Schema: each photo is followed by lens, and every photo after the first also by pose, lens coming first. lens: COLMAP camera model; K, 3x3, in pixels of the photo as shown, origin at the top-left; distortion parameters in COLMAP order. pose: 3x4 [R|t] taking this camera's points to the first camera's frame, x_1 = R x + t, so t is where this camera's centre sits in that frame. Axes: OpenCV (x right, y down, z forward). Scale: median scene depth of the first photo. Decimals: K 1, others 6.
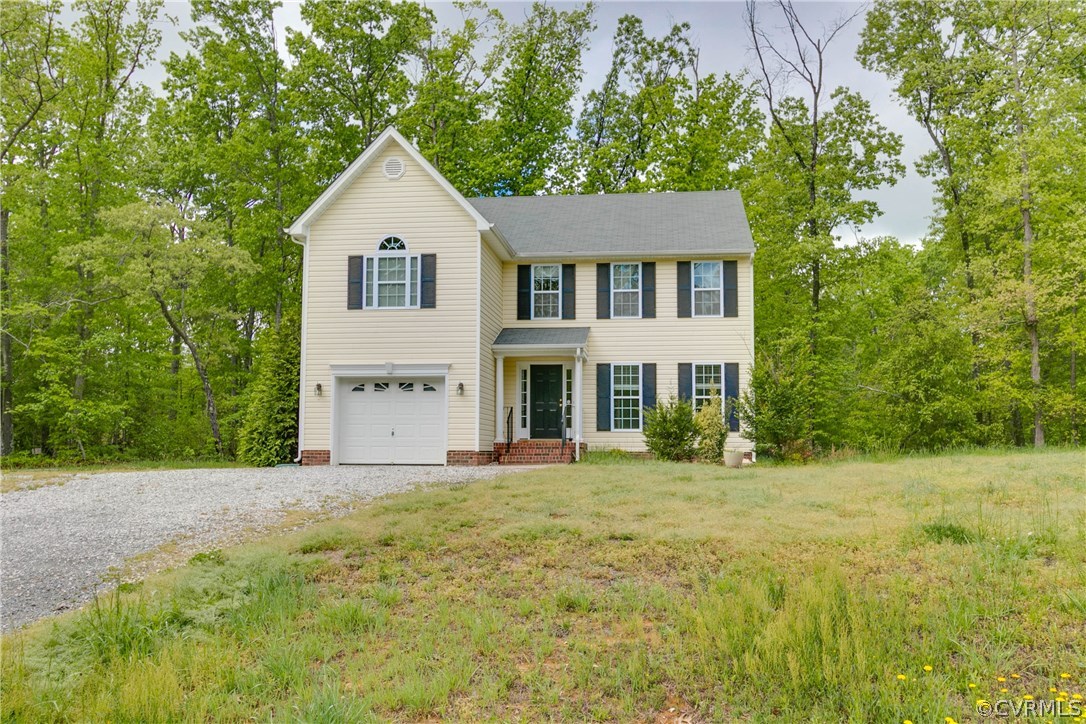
lens RADIAL K [[903.6, 0, 543.0], [0, 903.6, 362.0], [0, 0, 1]] dist [0.000122, -0.000471]
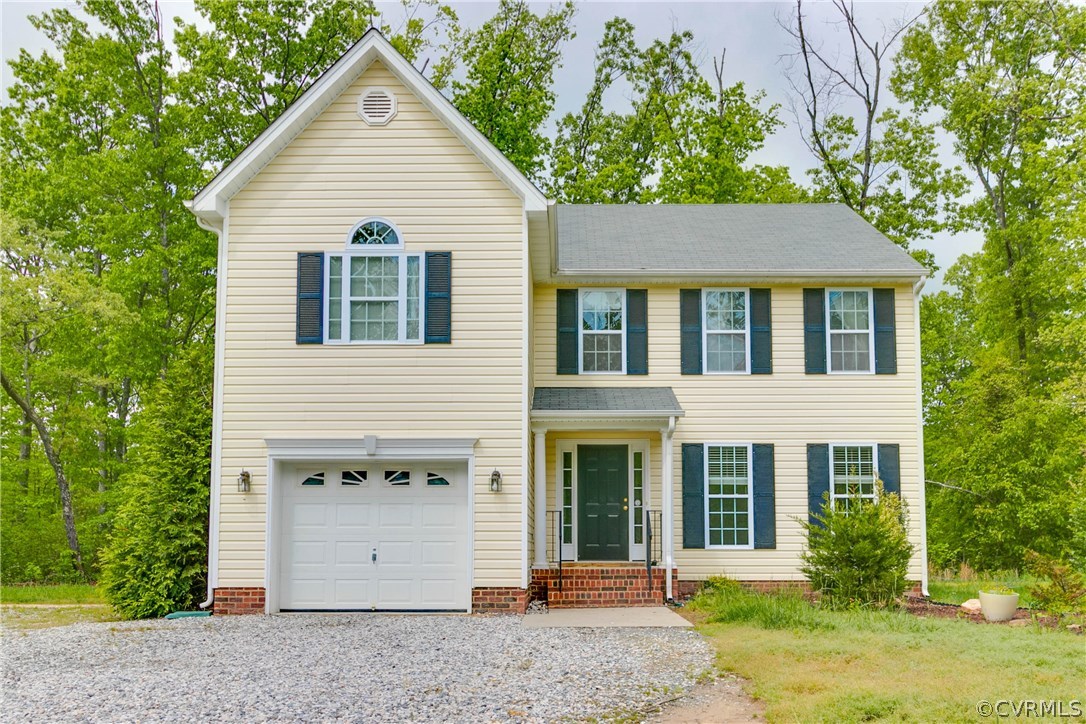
lens RADIAL K [[926.2, 0, 541.8], [0, 926.2, 459.9], [0, 0, 1]] dist [-0.000132, -0.002069]
pose [[0.994036, 0.006636, 0.108853, -0.112175], [-0.006976, 0.999972, 0.002741, 0.012269], [-0.108832, -0.003484, 0.994054, 0.354505]]
